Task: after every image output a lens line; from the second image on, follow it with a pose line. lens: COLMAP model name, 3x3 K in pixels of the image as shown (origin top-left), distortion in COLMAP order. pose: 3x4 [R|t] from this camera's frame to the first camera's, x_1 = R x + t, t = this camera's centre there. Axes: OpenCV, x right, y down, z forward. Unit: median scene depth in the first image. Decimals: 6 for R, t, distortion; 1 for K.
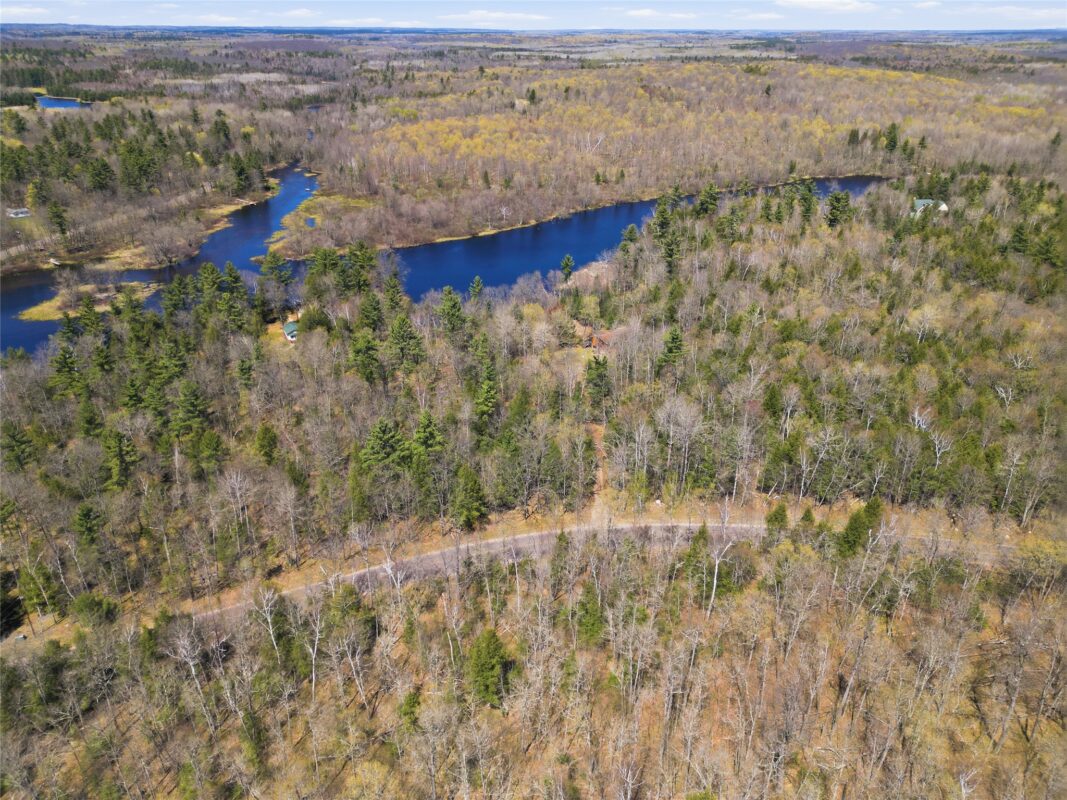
lens RADIAL K [[770.8, 0, 533.5], [0, 770.8, 400.0], [0, 0, 1]] dist [0.086388, -0.076655]
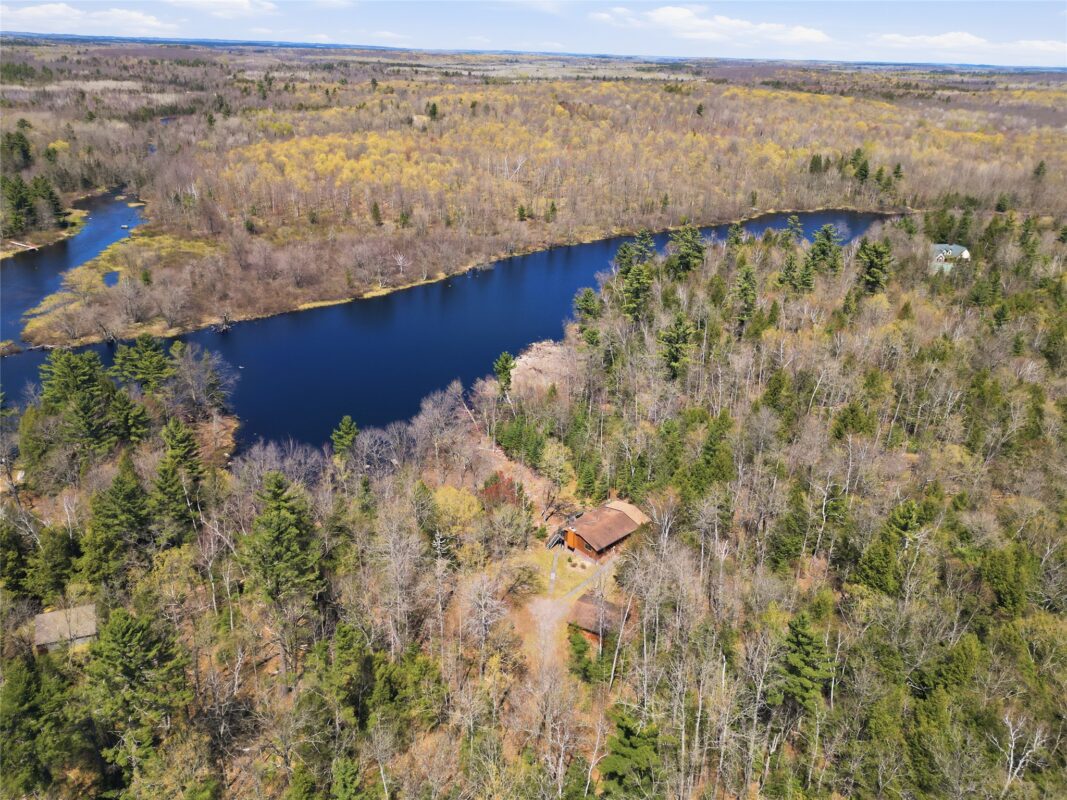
lens RADIAL K [[770.8, 0, 533.5], [0, 770.8, 400.0], [0, 0, 1]] dist [0.086388, -0.076655]
pose [[0.992614, -0.026711, 0.118339, -0.001994], [0.029594, 0.999305, -0.022666, -0.052293], [-0.117651, 0.026001, 0.992715, 0.151360]]
